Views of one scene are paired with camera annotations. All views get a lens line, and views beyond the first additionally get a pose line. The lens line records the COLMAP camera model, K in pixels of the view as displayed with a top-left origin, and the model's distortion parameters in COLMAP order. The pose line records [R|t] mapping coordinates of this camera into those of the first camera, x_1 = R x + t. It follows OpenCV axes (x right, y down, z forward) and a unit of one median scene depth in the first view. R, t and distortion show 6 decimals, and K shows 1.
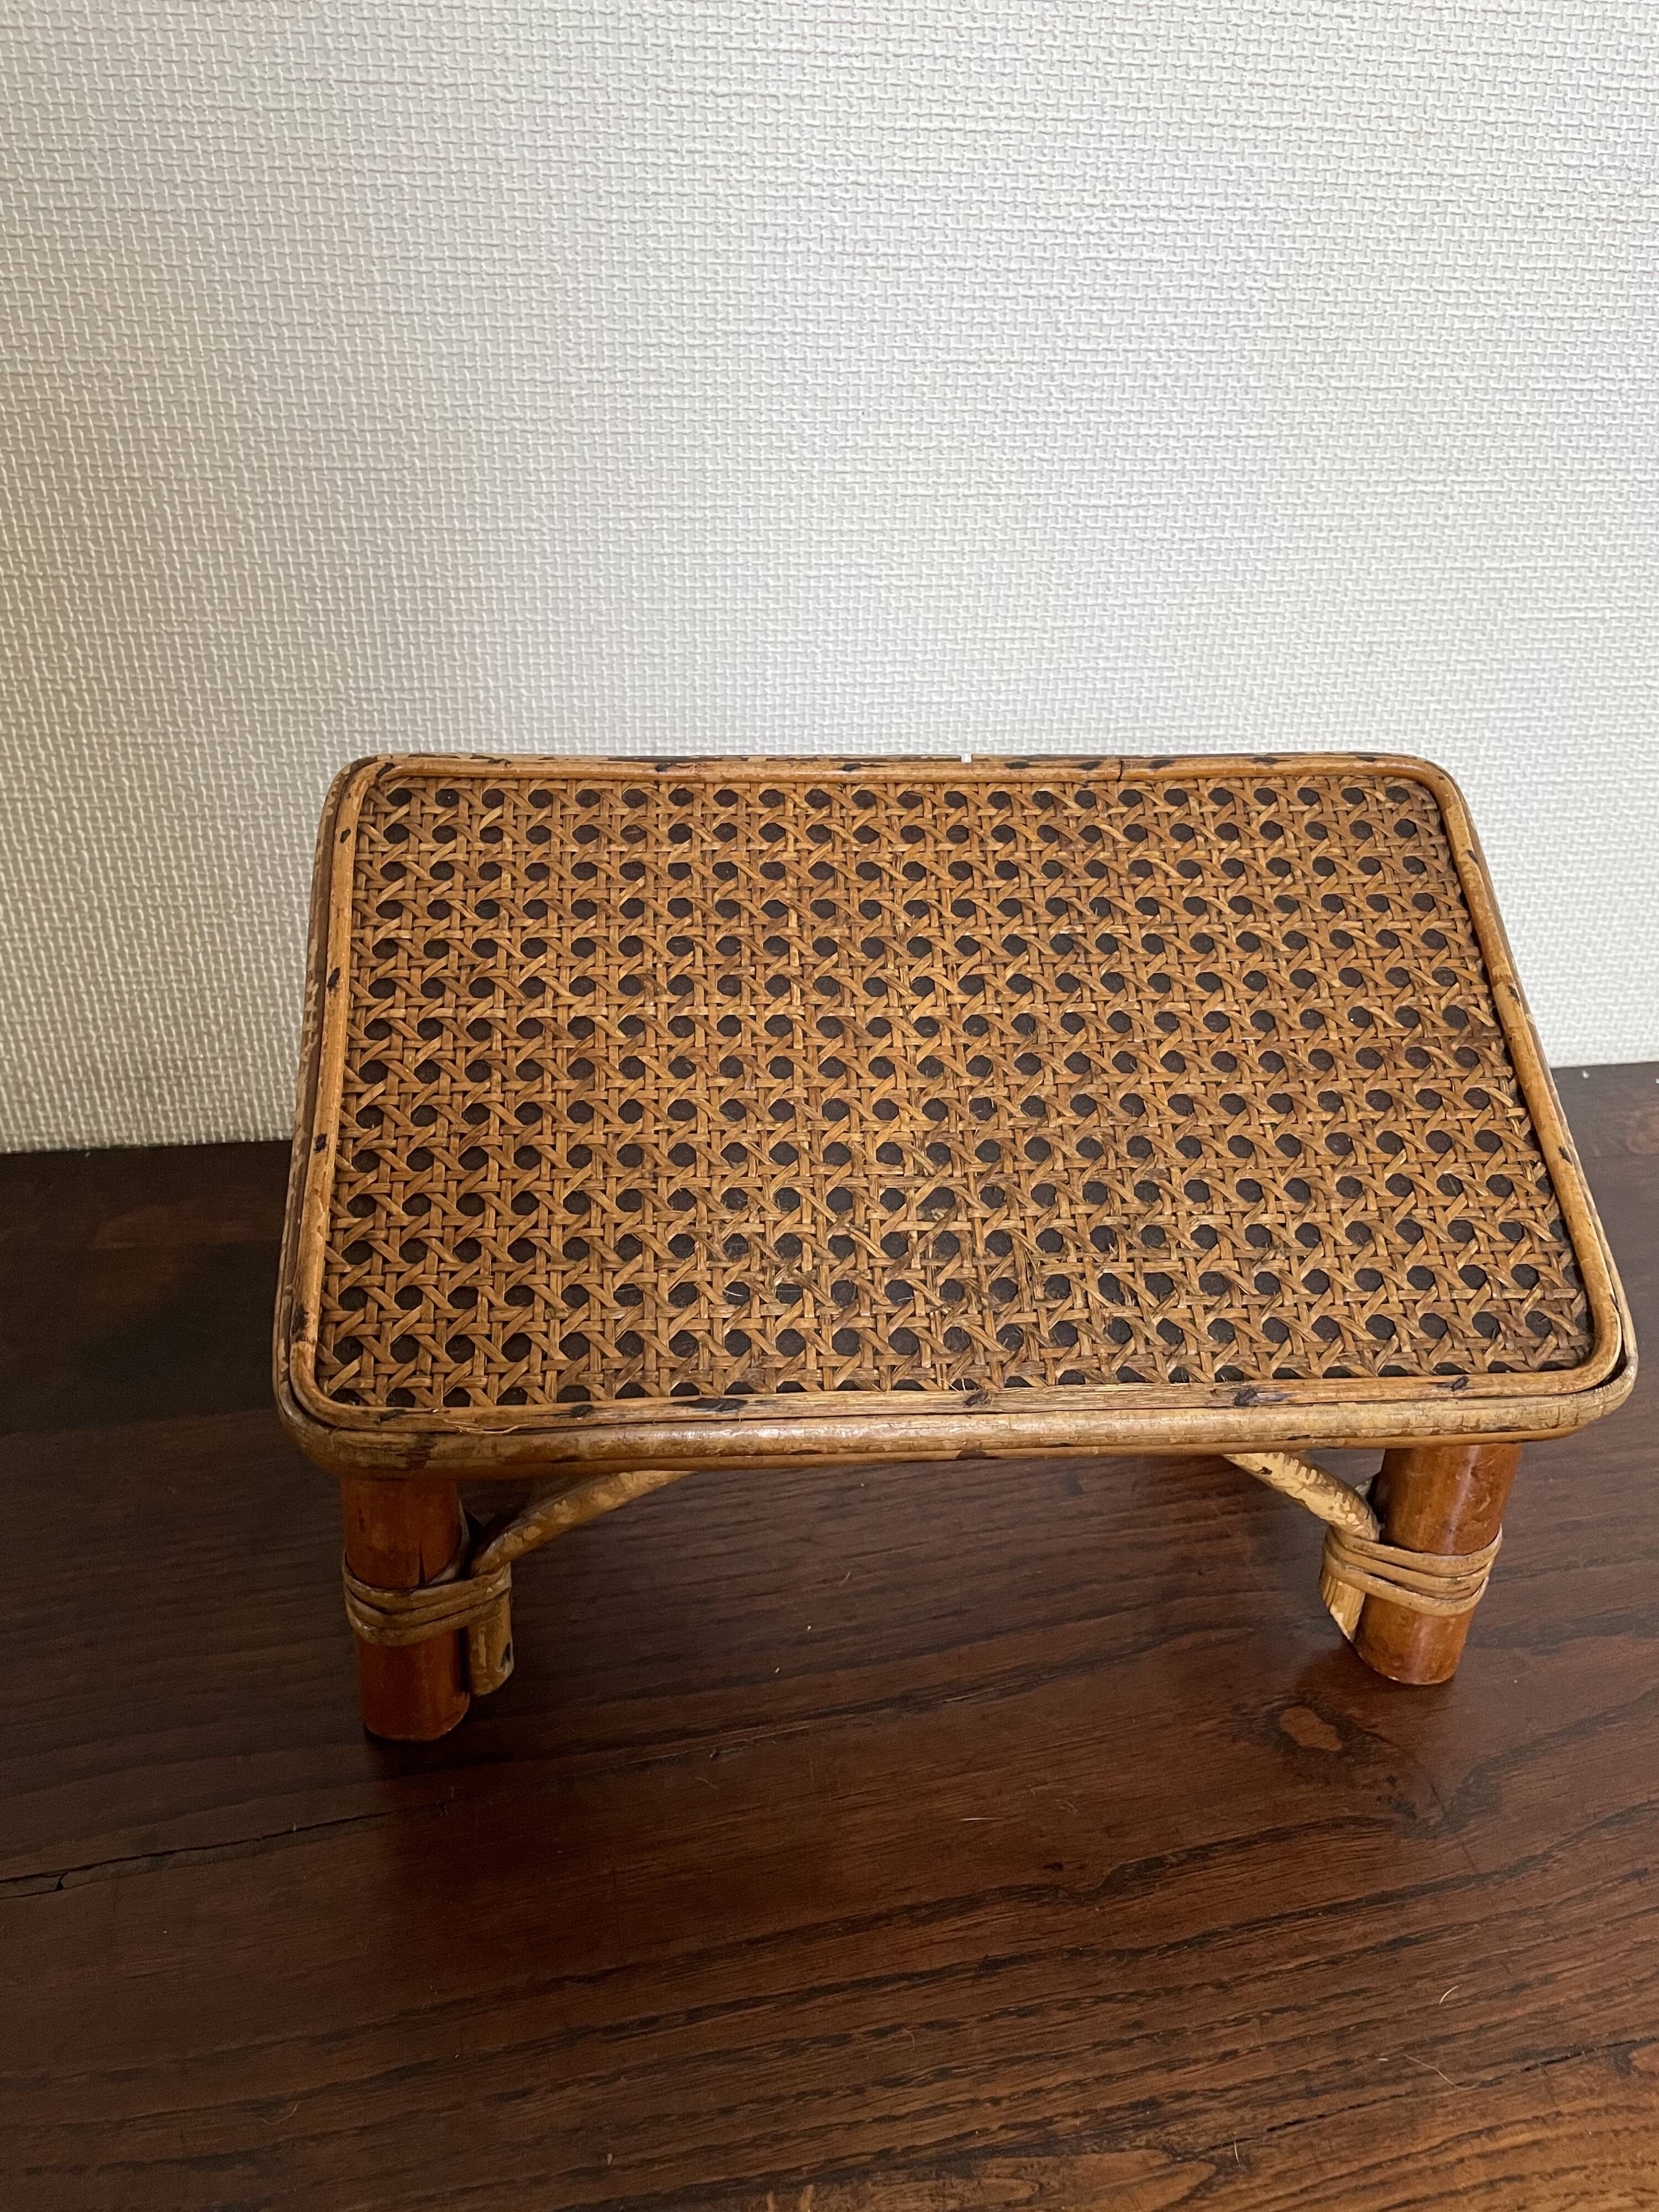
lens RADIAL K [[1696.4, 0, 814.3], [0, 1696.4, 1090.6], [0, 0, 1]] dist [0.068741, -0.105880]
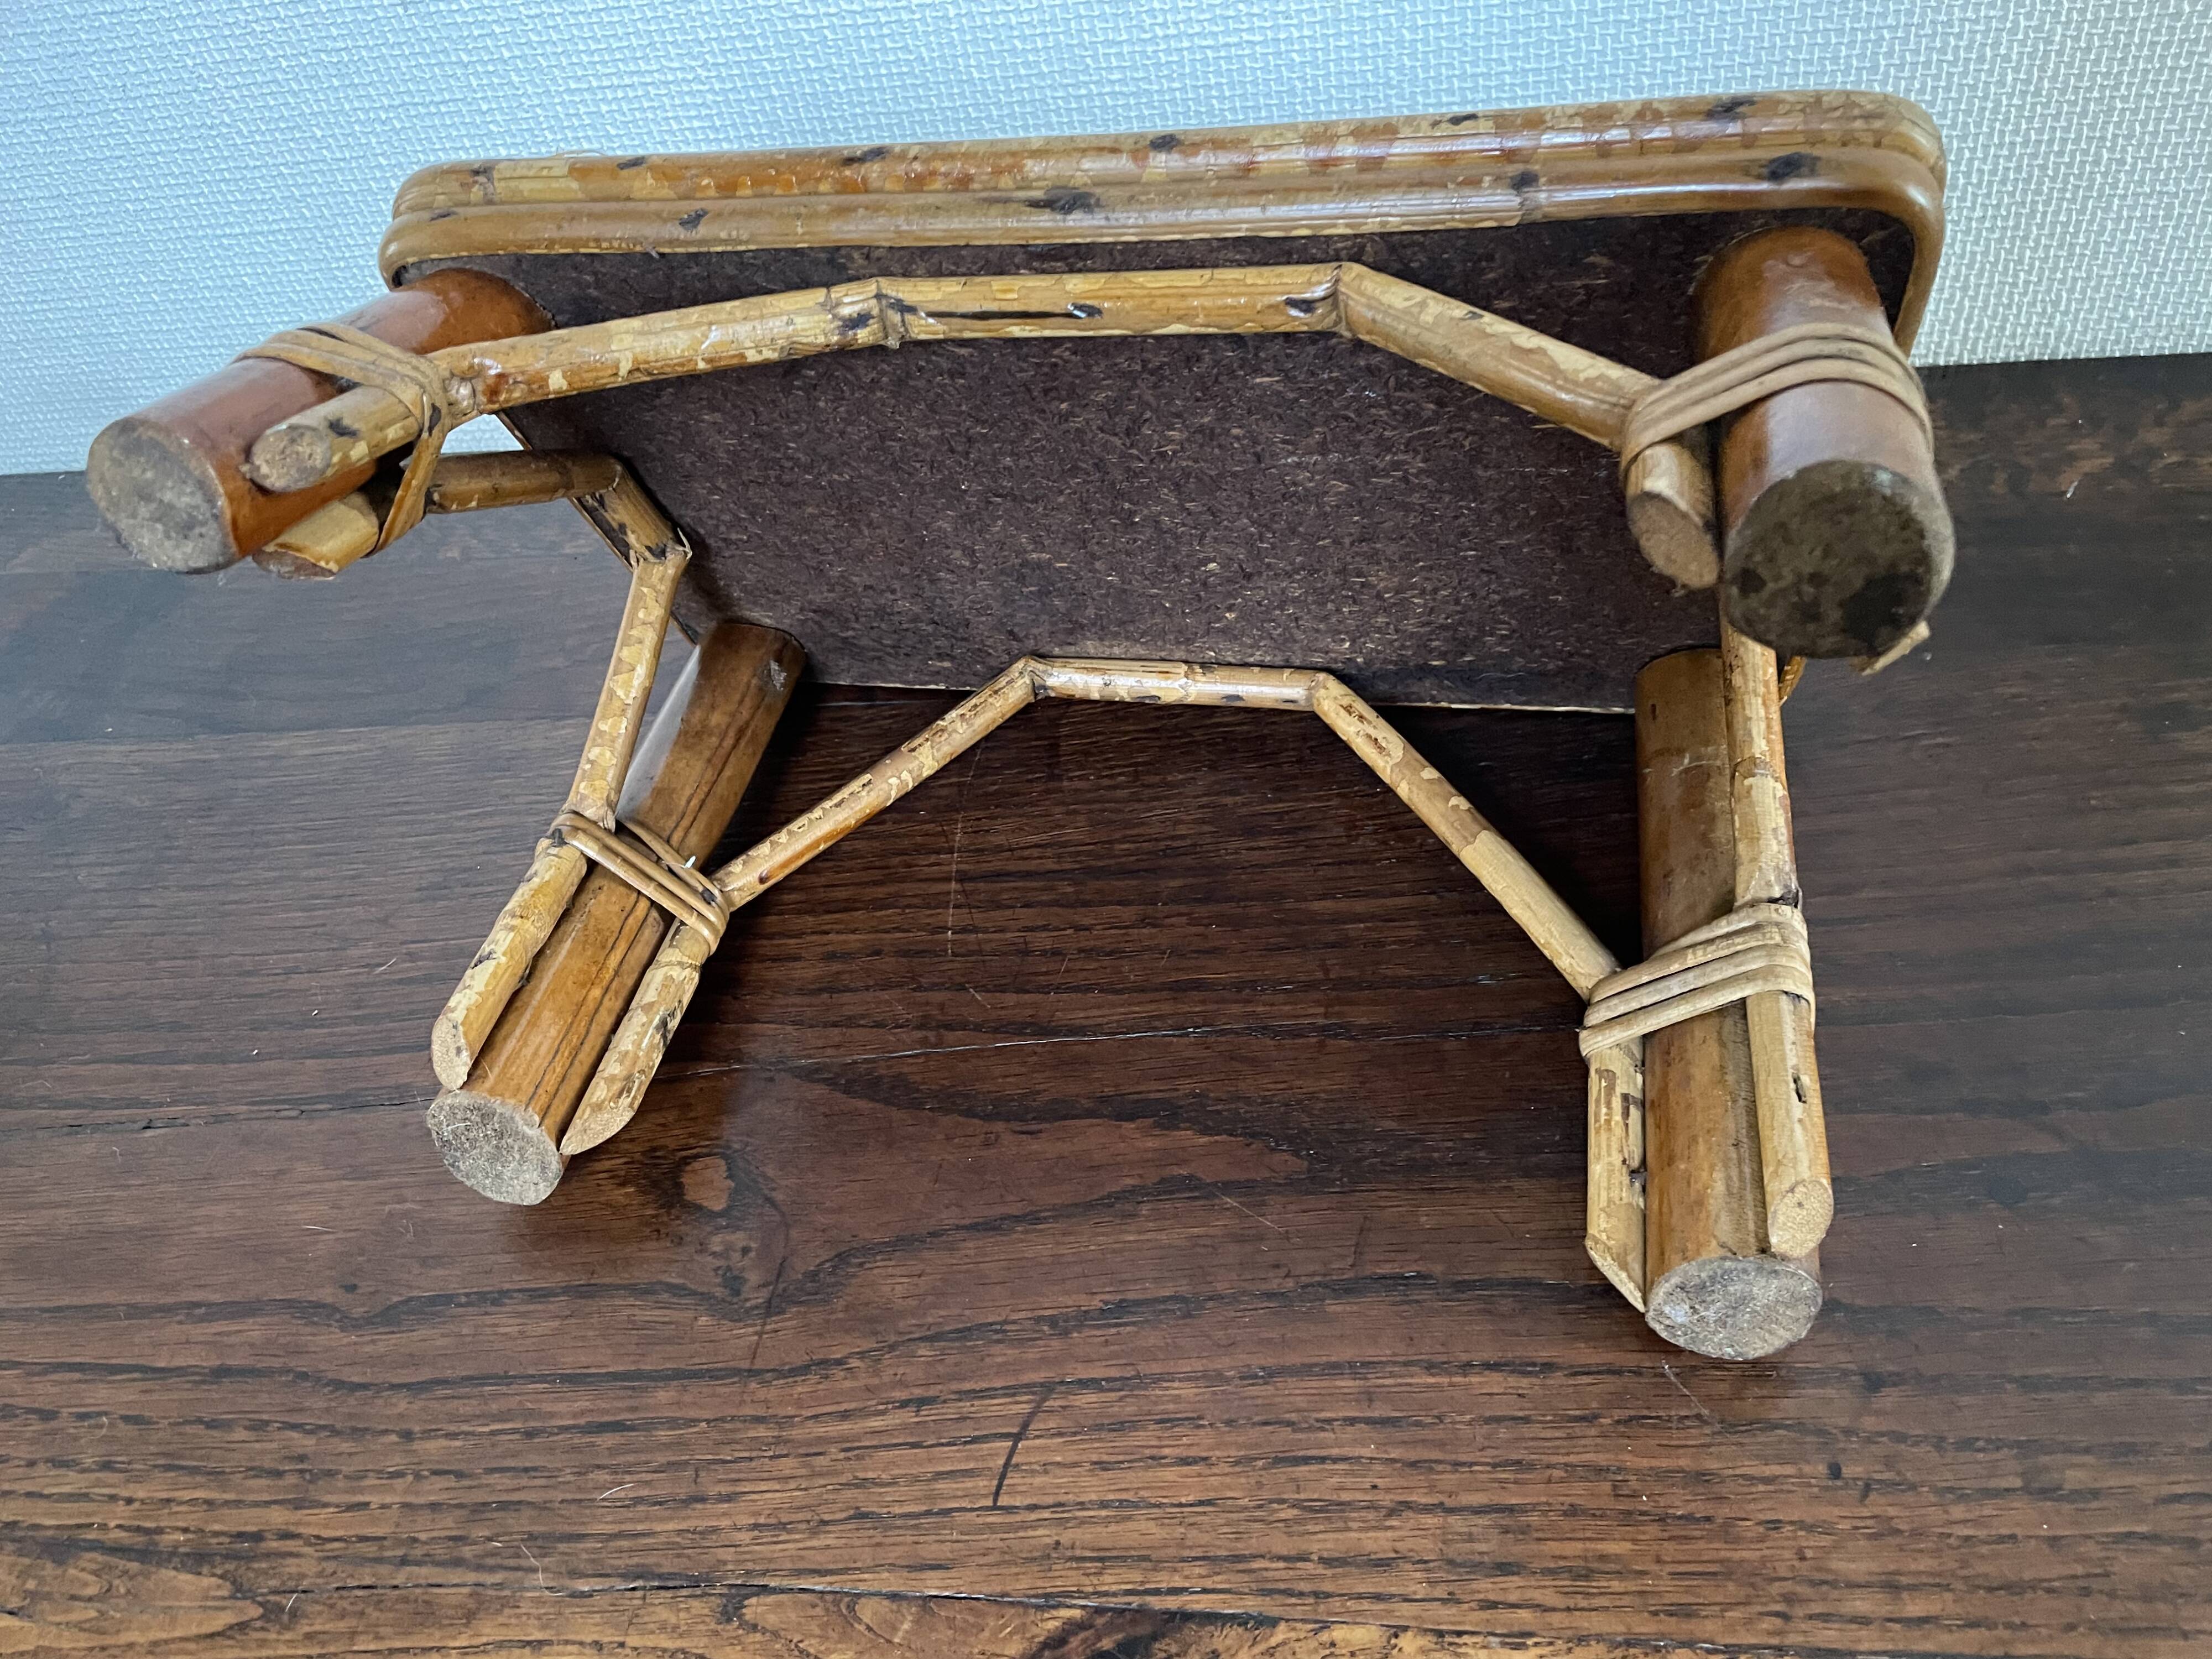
lens RADIAL K [[1696.4, 0, 1128.3], [0, 1696.4, 851.2], [0, 0, 1]] dist [0.068741, -0.105880]
pose [[0.949749, 0.081105, -0.302322, 0.600150], [0.002921, 0.963509, 0.267661, -0.023096], [0.312999, -0.255093, 0.914855, 0.242351]]
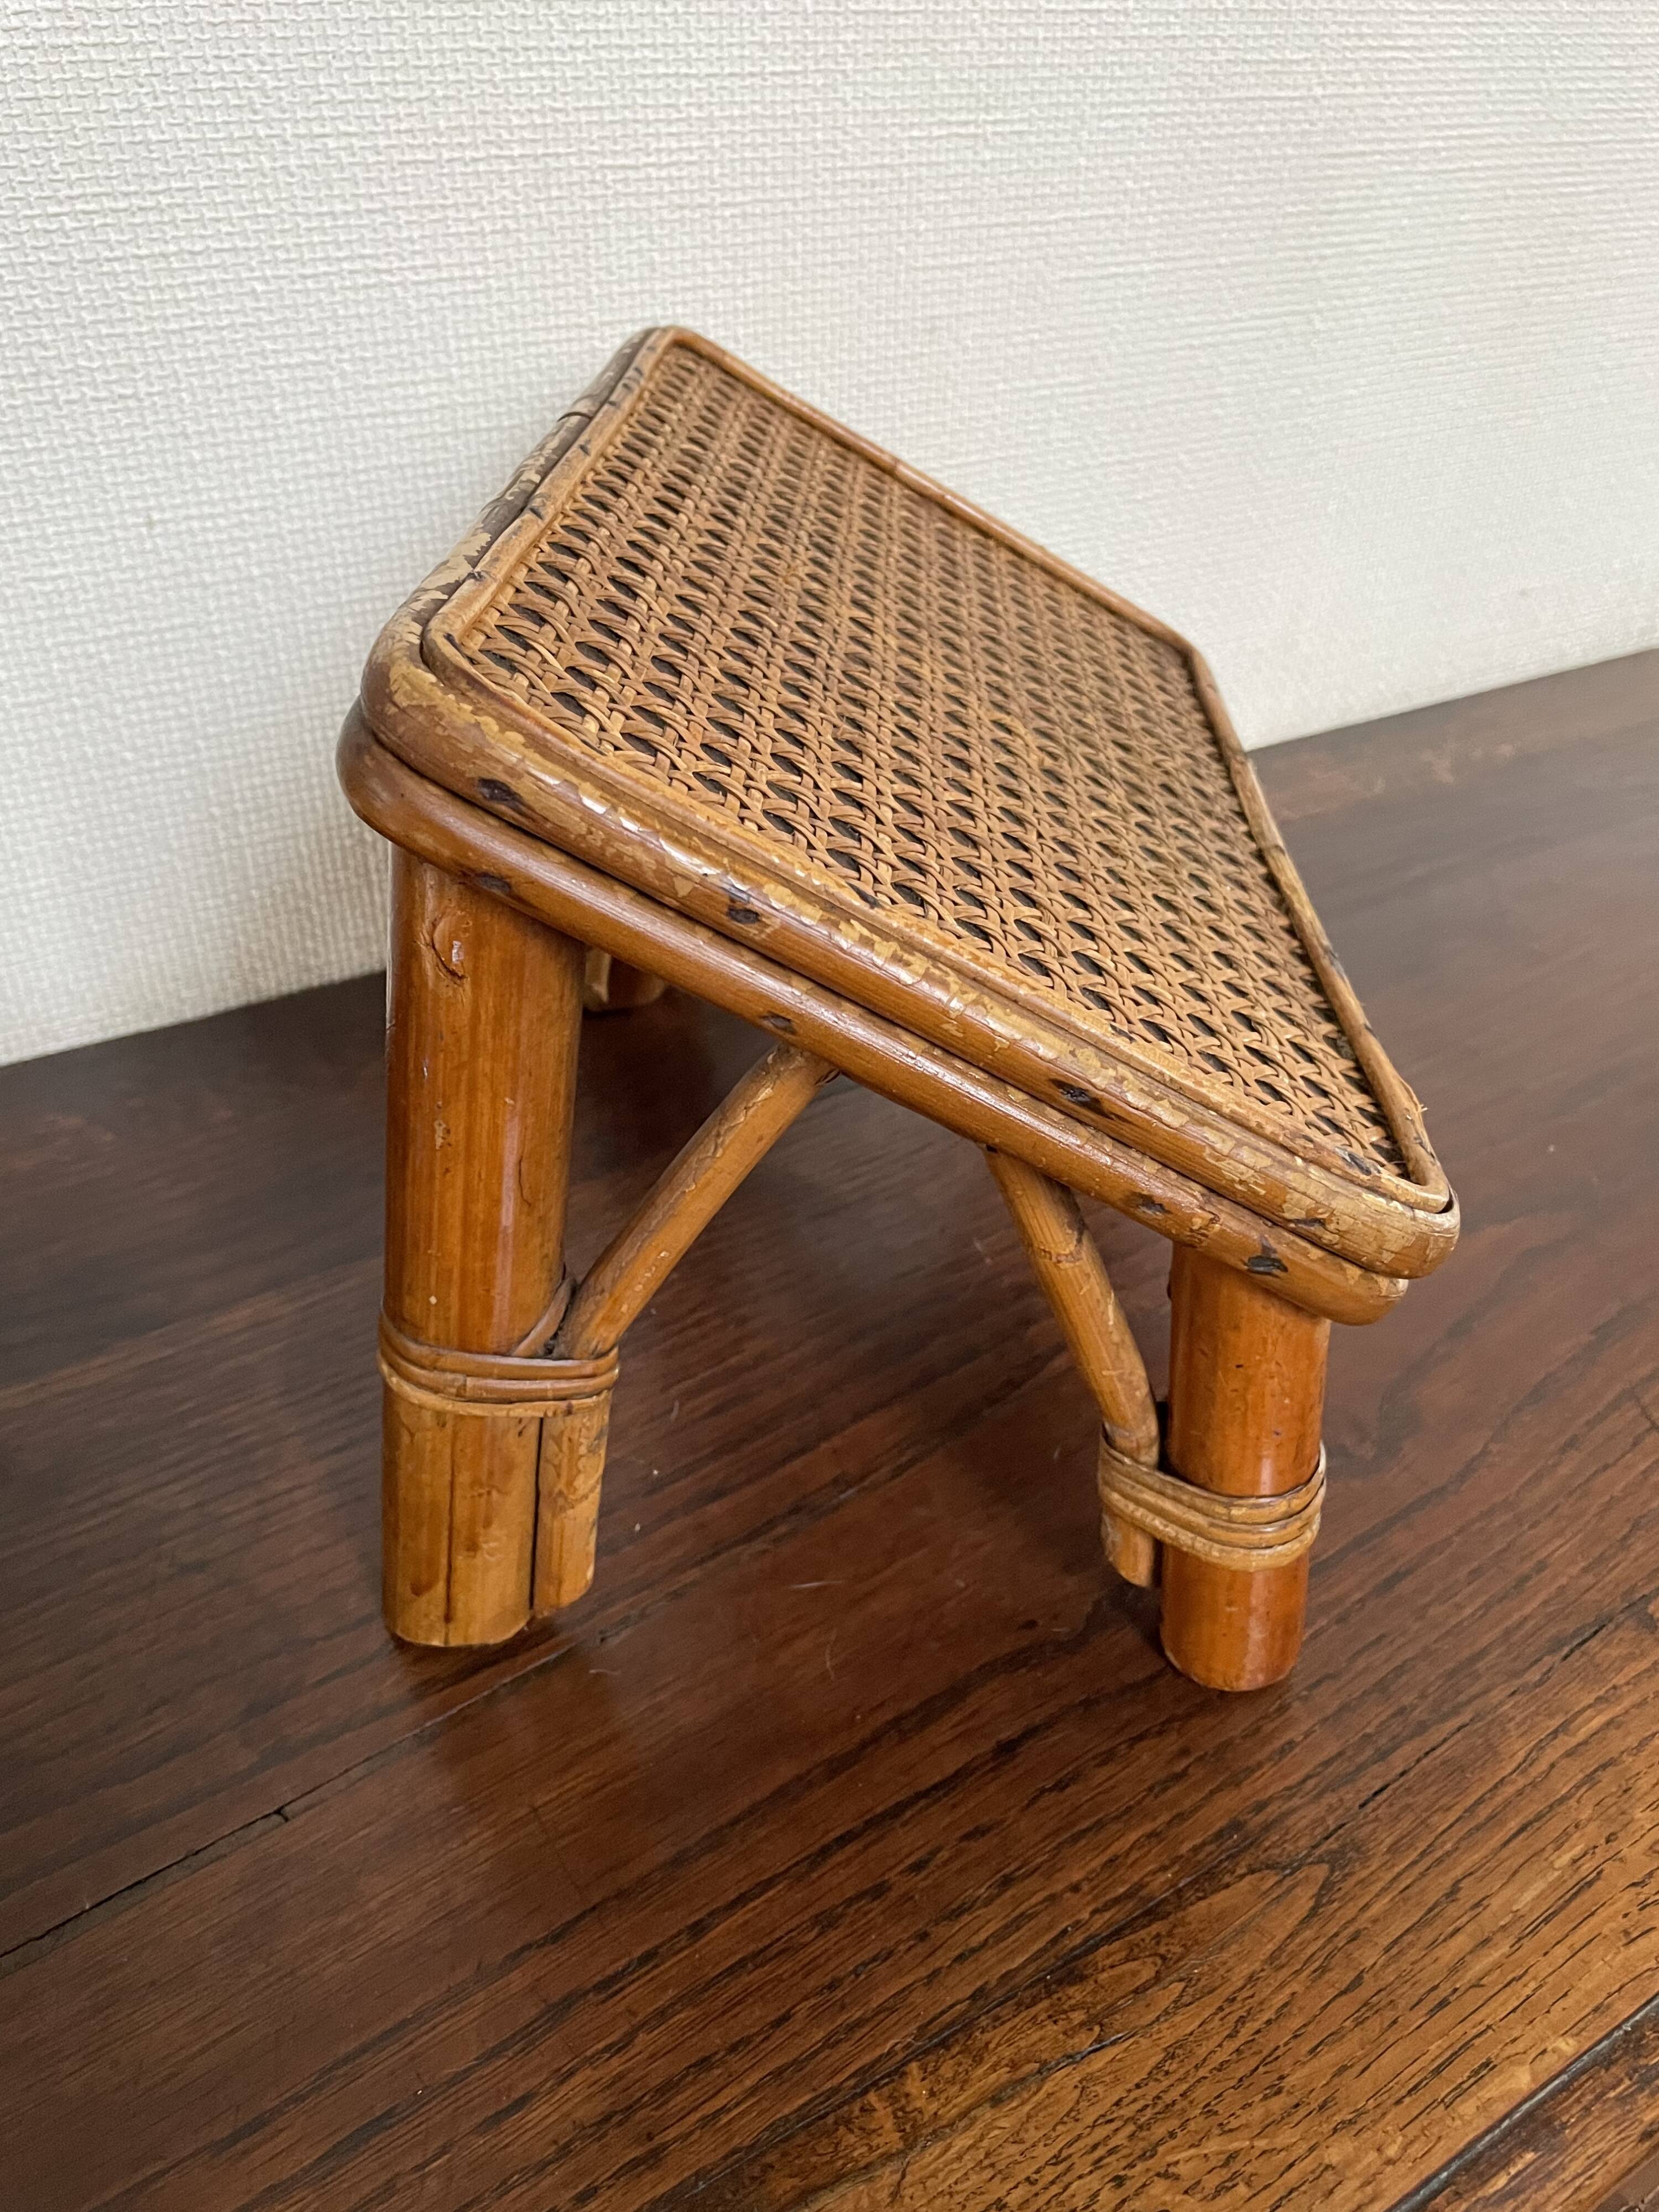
lens RADIAL K [[1696.4, 0, 821.5], [0, 1696.4, 1109.4], [0, 0, 1]] dist [0.068741, -0.105880]
pose [[0.929506, -0.229583, 0.288636, -0.107260], [0.218157, 0.973283, 0.071613, 0.084837], [-0.297365, -0.003597, 0.954757, 0.153468]]
